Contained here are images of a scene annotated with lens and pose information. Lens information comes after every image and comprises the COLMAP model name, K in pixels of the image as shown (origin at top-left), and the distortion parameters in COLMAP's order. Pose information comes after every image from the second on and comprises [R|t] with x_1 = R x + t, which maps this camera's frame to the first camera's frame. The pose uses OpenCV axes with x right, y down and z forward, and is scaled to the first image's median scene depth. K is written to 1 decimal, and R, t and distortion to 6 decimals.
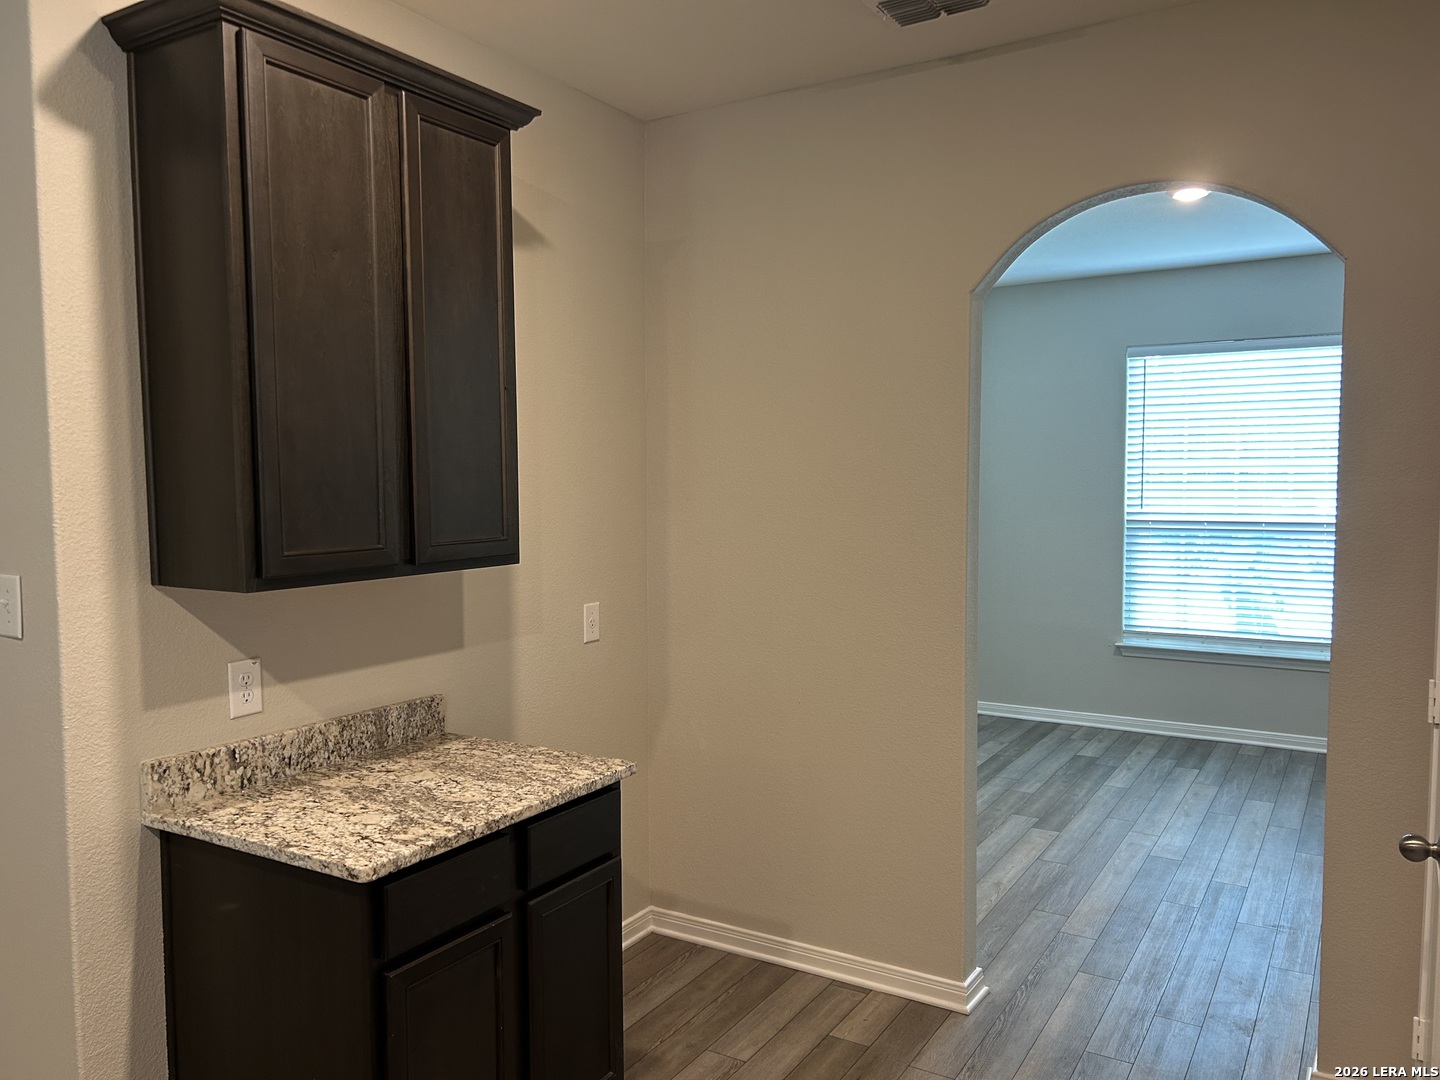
lens RADIAL K [[1092.4, 0, 719.4], [0, 1092.4, 541.7], [0, 0, 1]] dist [0.024125, -0.026589]
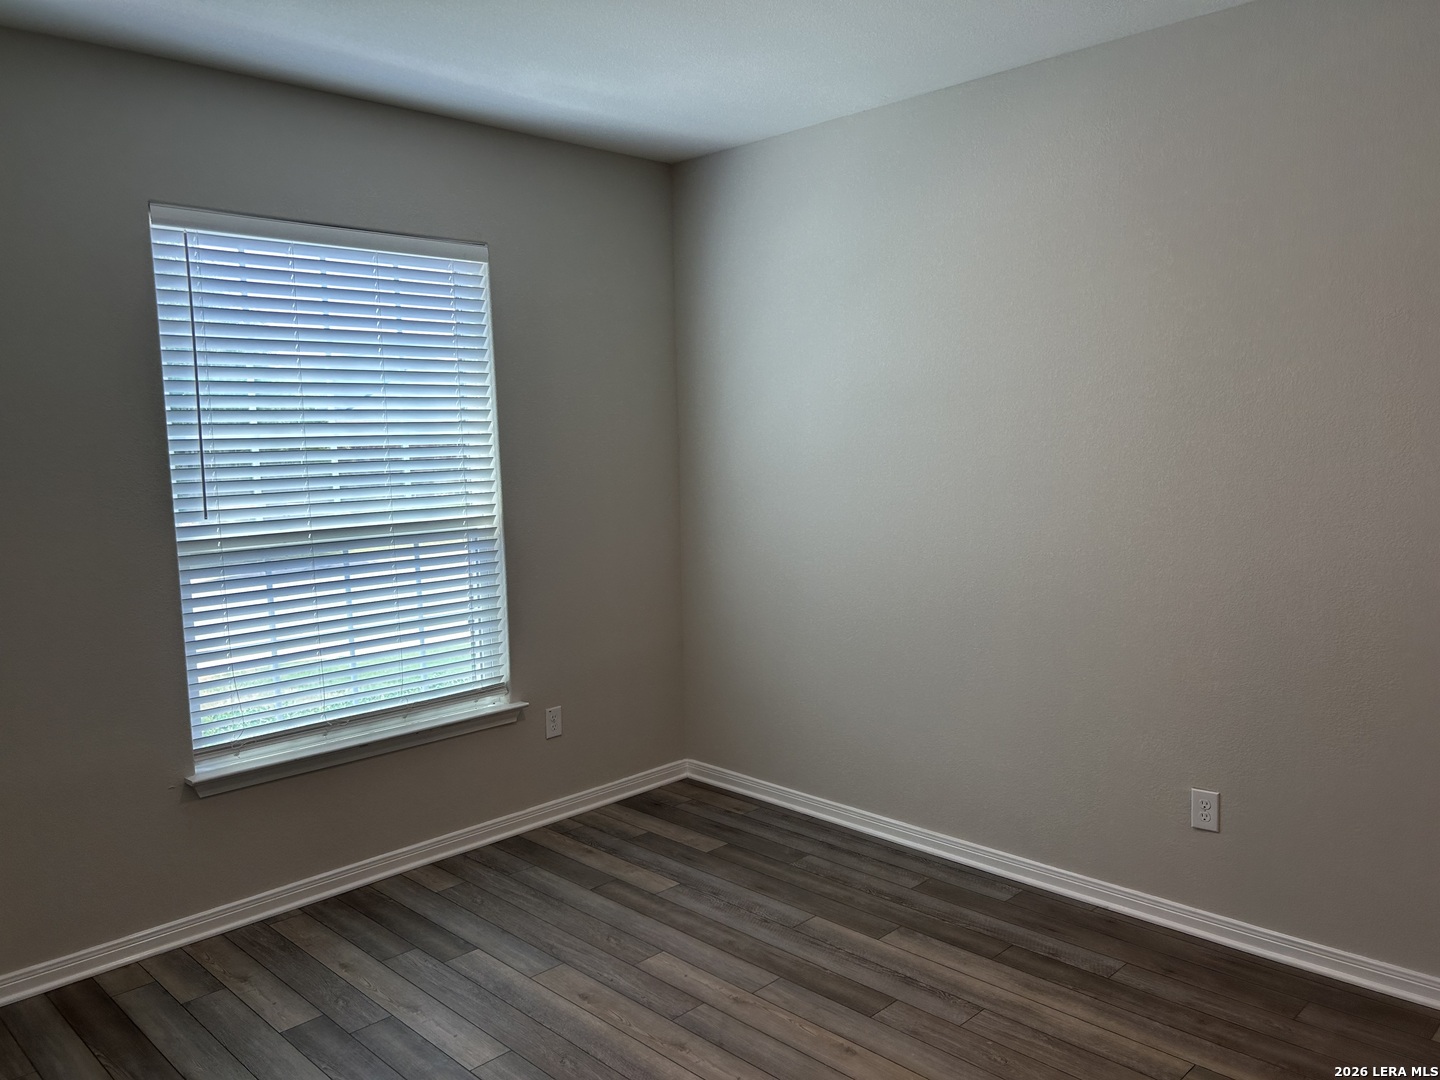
lens RADIAL K [[1092.4, 0, 720.3], [0, 1092.4, 542.6], [0, 0, 1]] dist [0.024125, -0.026589]
pose [[0.225309, -0.106234, 0.968478, -0.081940], [0.073280, 0.993070, 0.091883, -0.053658], [-0.971528, 0.050268, 0.231532, 0.692010]]
